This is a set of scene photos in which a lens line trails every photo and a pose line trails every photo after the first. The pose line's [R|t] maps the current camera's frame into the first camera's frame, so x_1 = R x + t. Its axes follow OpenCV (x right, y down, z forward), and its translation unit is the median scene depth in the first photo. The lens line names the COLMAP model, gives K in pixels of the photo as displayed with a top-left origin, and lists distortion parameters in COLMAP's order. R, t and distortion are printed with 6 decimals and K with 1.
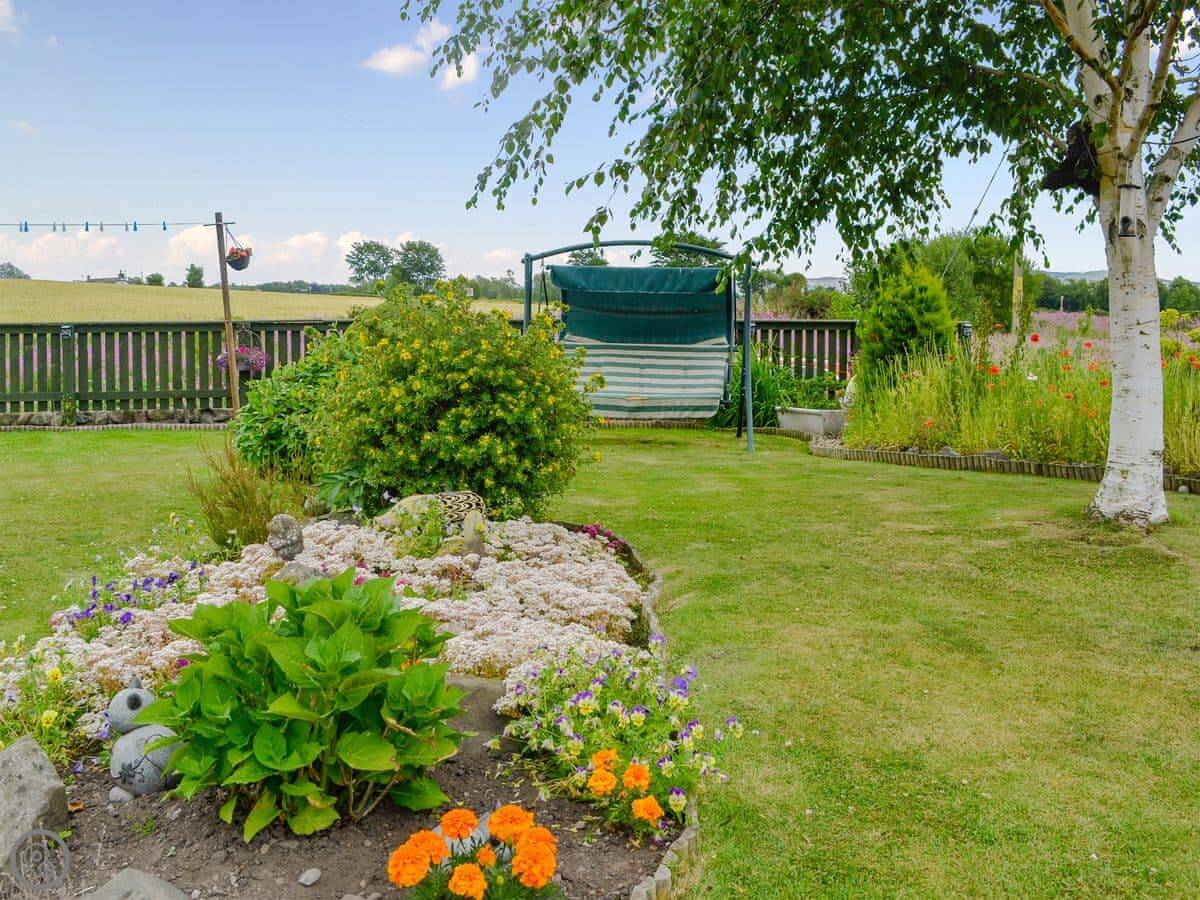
lens RADIAL K [[1330.2, 0, 600.0], [0, 1330.2, 450.0], [0, 0, 1]] dist [-0.008387, 0.020108]
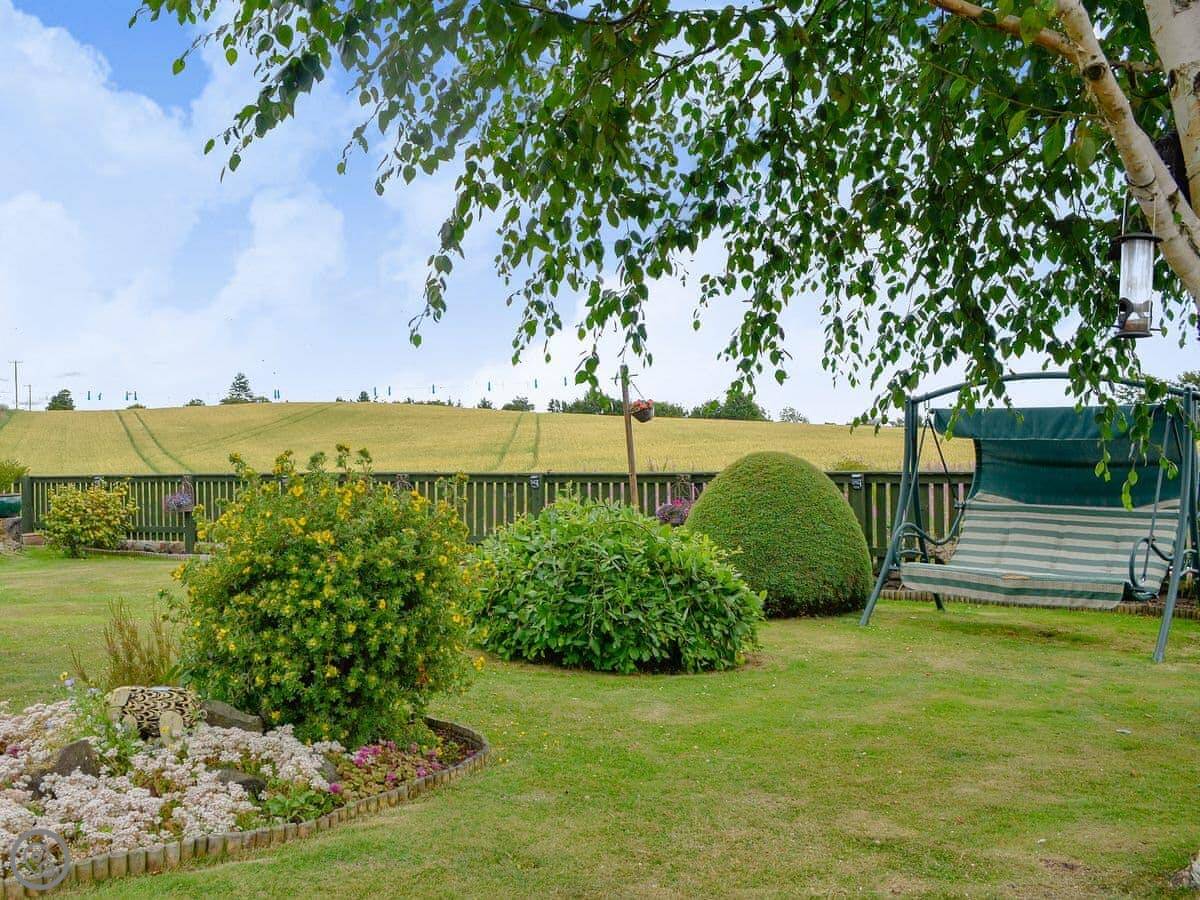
lens RADIAL K [[1330.2, 0, 600.0], [0, 1330.2, 450.0], [0, 0, 1]] dist [-0.008387, 0.020108]
pose [[0.758644, -0.003427, -0.651497, 0.341929], [-0.061552, 0.995136, -0.076909, -0.037431], [0.648591, 0.098447, 0.754743, 0.248119]]
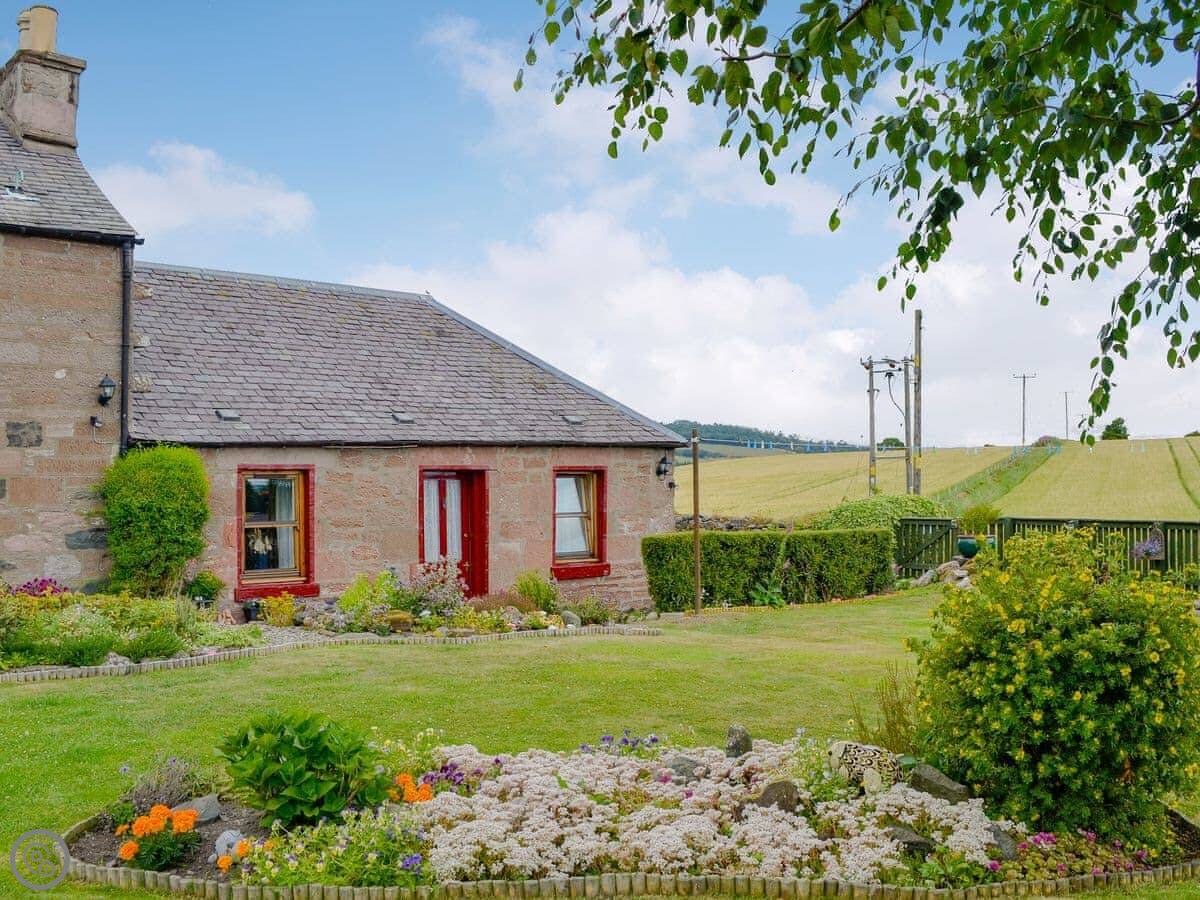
lens RADIAL K [[1473.7, 0, 600.0], [0, 1473.7, 450.0], [0, 0, 1]] dist [-0.016854, -0.006269]
pose [[0.011692, 0.001424, -0.999931, 0.499575], [-0.094833, 0.995493, 0.000309, -0.085804], [0.995425, 0.094823, 0.011775, 0.372667]]
